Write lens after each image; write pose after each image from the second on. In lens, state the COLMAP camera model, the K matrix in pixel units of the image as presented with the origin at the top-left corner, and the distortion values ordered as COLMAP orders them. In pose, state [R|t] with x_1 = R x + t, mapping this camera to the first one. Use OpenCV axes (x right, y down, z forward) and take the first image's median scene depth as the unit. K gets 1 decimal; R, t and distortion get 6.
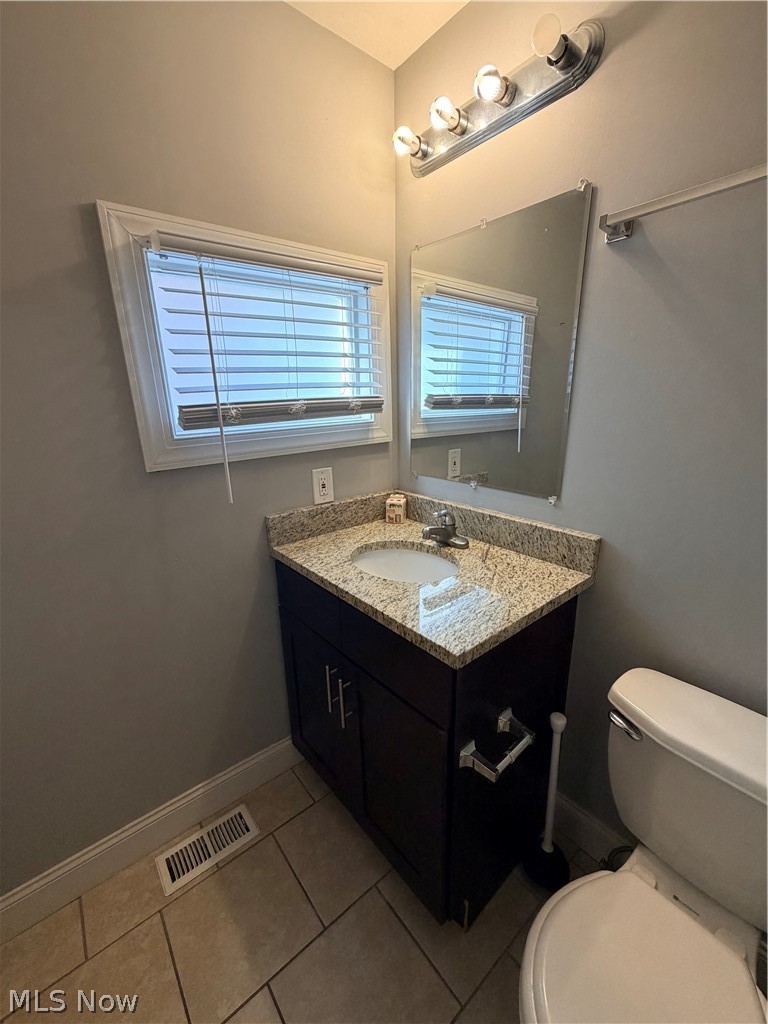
lens RADIAL K [[407.7, 0, 383.3], [0, 407.7, 512.5], [0, 0, 1]] dist [0.001631, 0.000168]
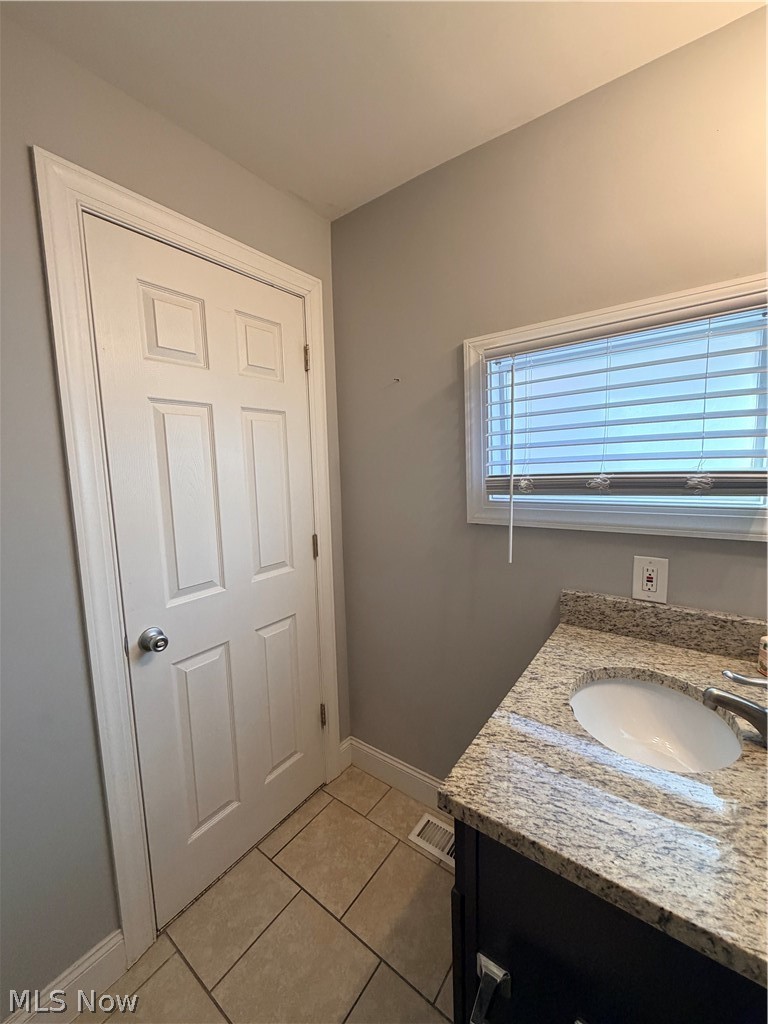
lens RADIAL K [[407.7, 0, 383.3], [0, 407.7, 512.5], [0, 0, 1]] dist [0.001631, 0.000168]
pose [[0.247178, 0.138883, -0.958965, 0.539160], [-0.246661, 0.966091, 0.076336, -0.143742], [0.937049, 0.217671, 0.273053, 0.327922]]
